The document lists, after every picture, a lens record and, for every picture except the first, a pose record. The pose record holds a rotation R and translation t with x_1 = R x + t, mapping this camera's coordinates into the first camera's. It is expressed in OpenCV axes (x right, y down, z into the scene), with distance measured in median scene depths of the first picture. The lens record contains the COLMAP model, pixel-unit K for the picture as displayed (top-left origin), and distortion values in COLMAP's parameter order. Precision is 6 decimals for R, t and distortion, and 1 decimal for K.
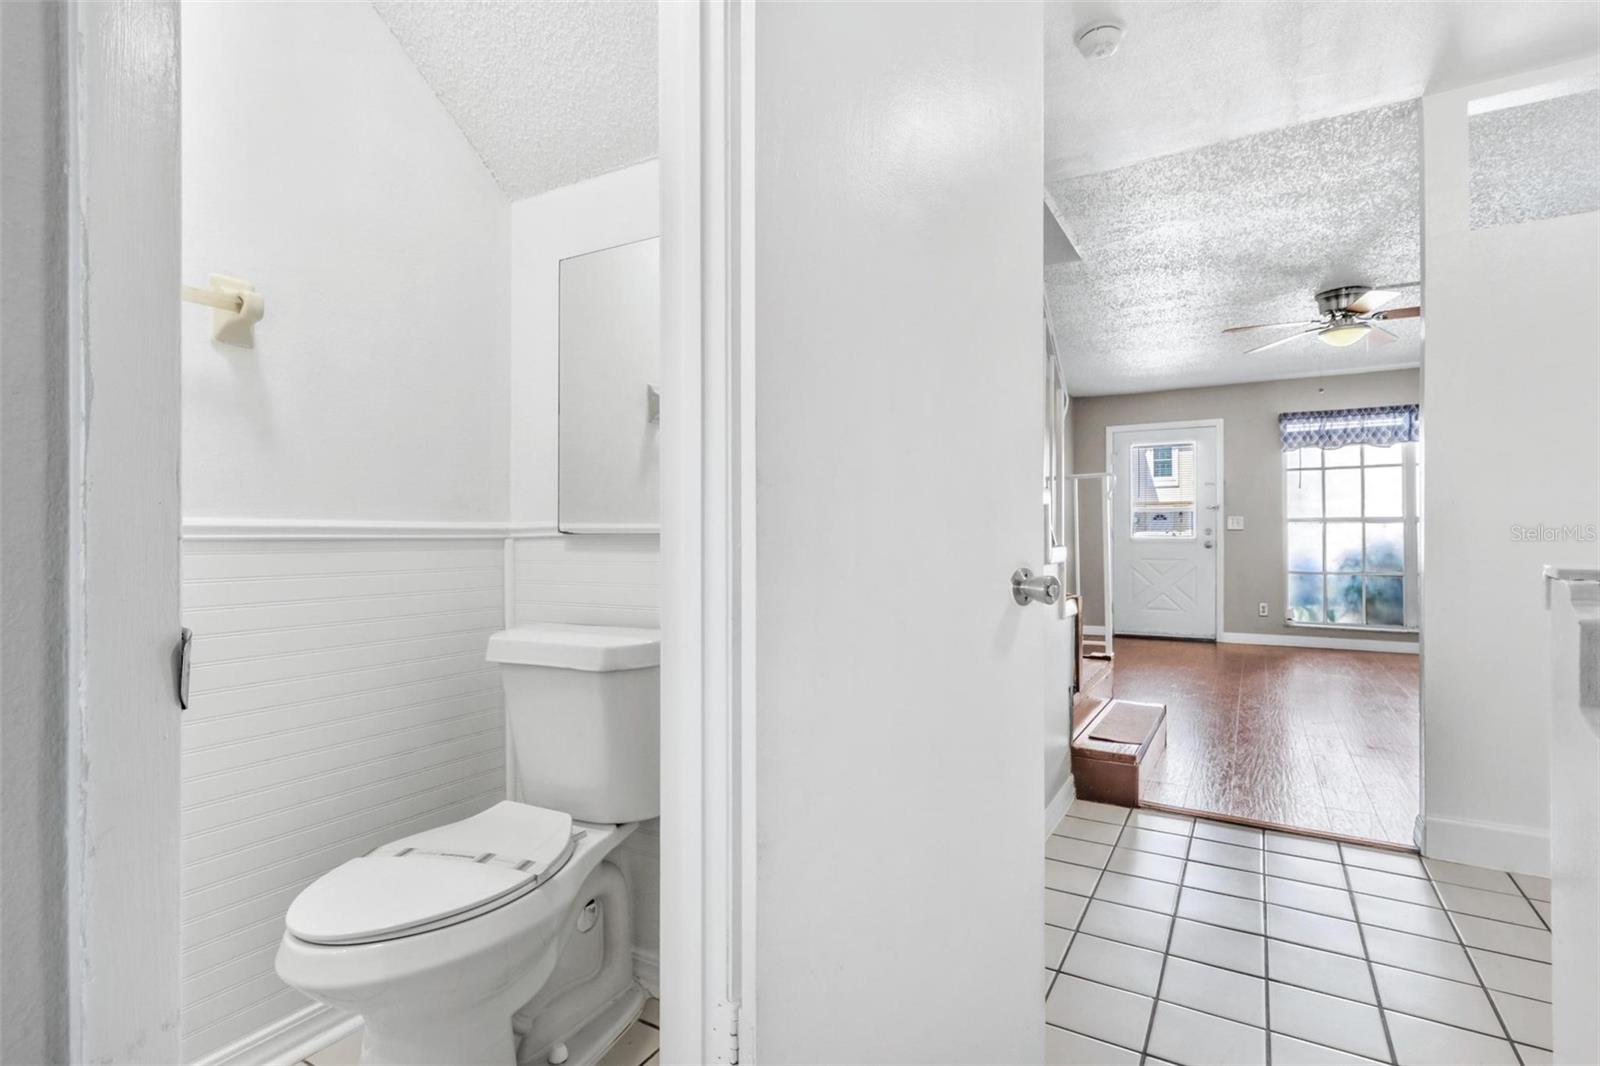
lens RADIAL K [[772.3, 0, 799.5], [0, 772.3, 531.9], [0, 0, 1]] dist [0.008880, -0.000680]
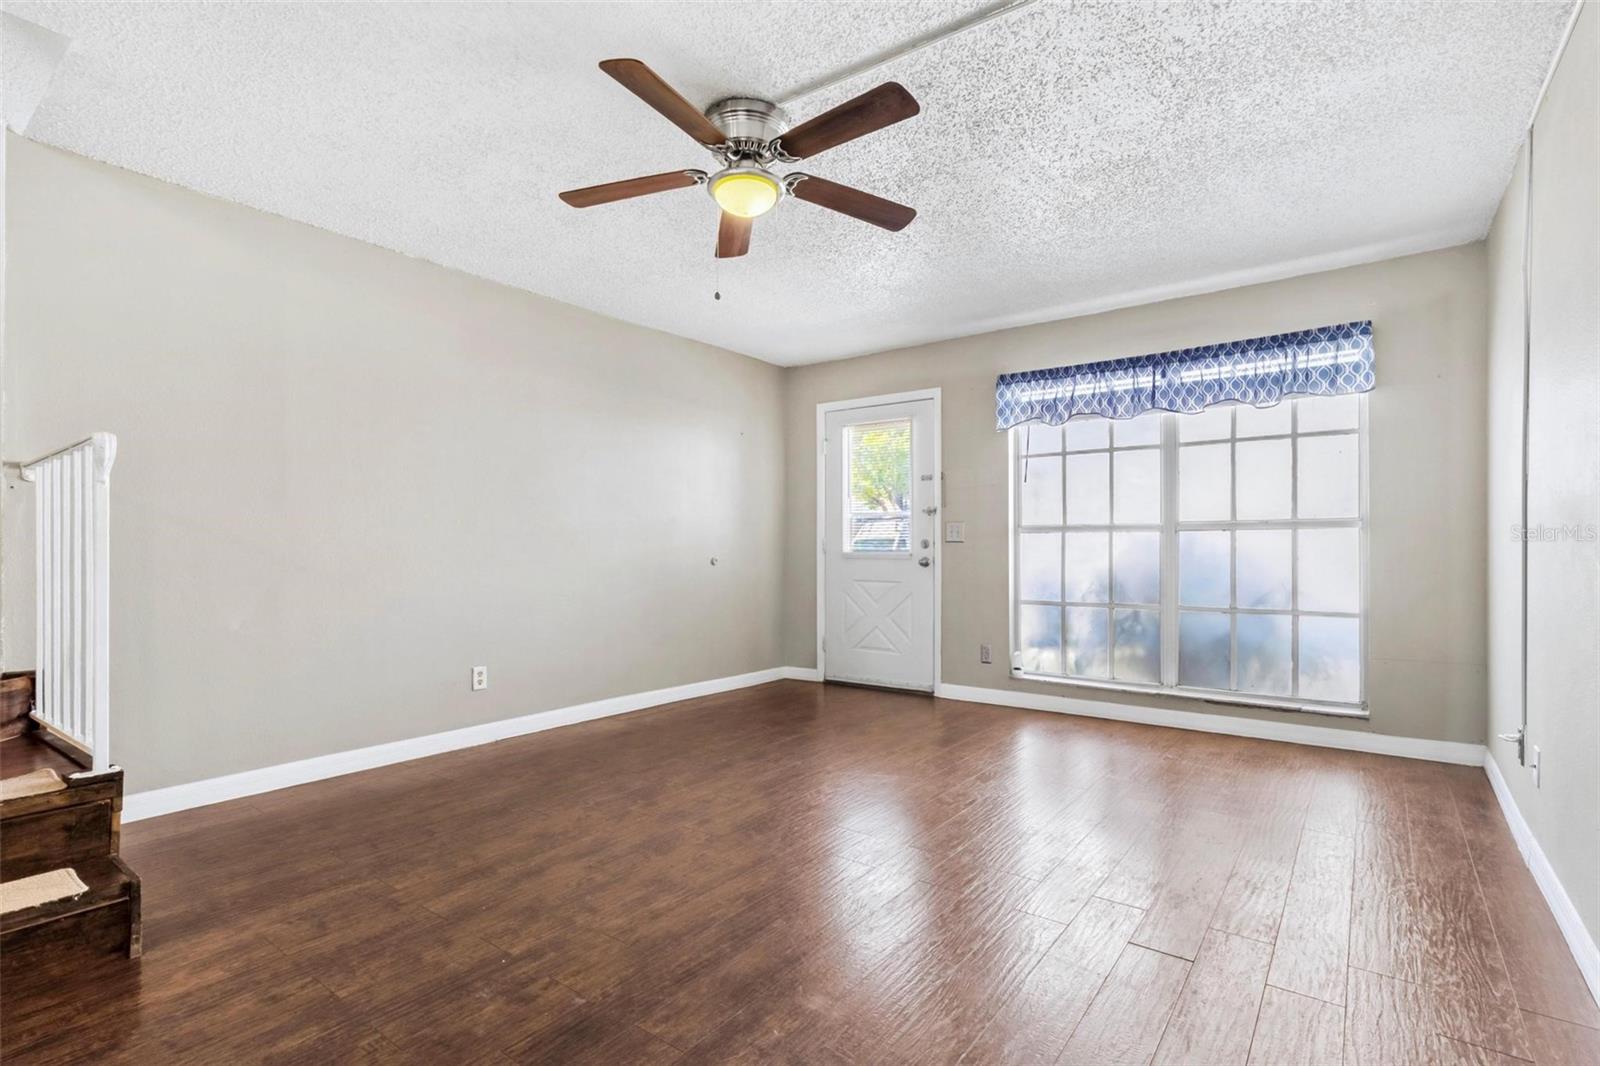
lens RADIAL K [[772.3, 0, 803.3], [0, 772.3, 546.0], [0, 0, 1]] dist [0.008880, -0.000680]
pose [[0.994402, 0.005351, -0.105525, 0.526664], [-0.005597, 0.999982, -0.002032, 0.003884], [0.105512, 0.002612, 0.994415, 0.288211]]
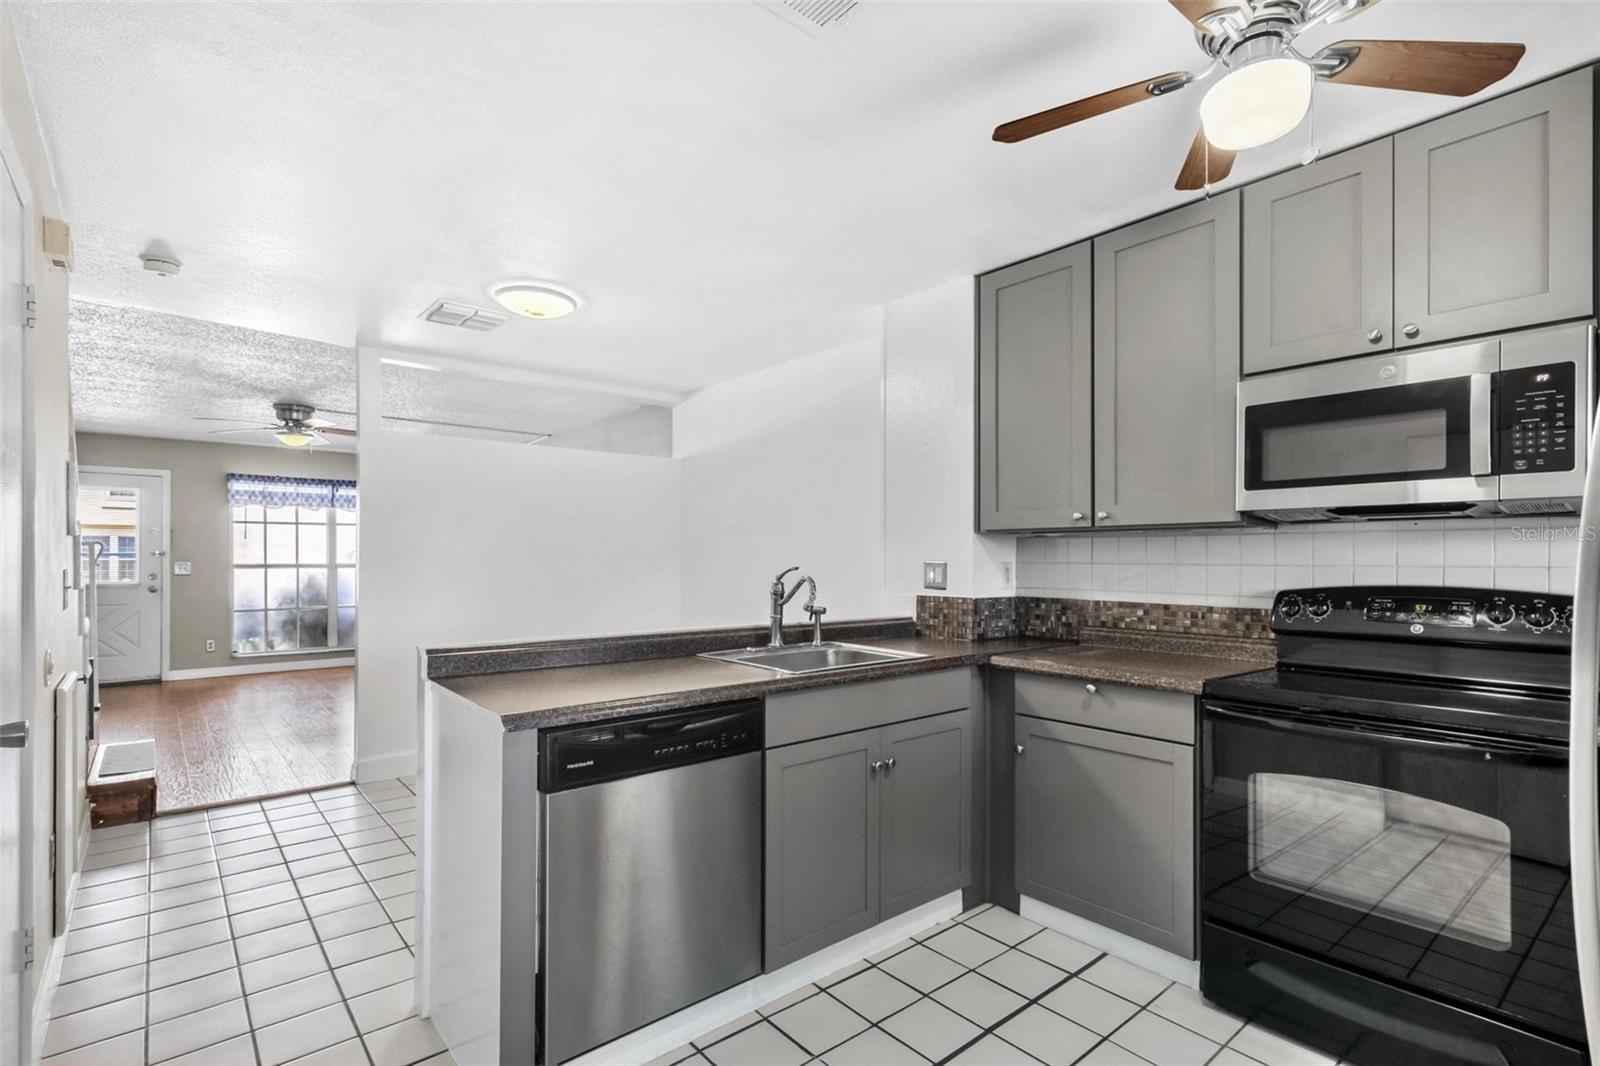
lens RADIAL K [[772.3, 0, 818.5], [0, 772.3, 562.8], [0, 0, 1]] dist [0.008880, -0.000680]
pose [[0.320420, -0.003480, 0.947269, -0.188880], [-0.009656, 0.999929, 0.006940, -0.037267], [-0.947226, -0.011370, 0.320364, -0.197099]]
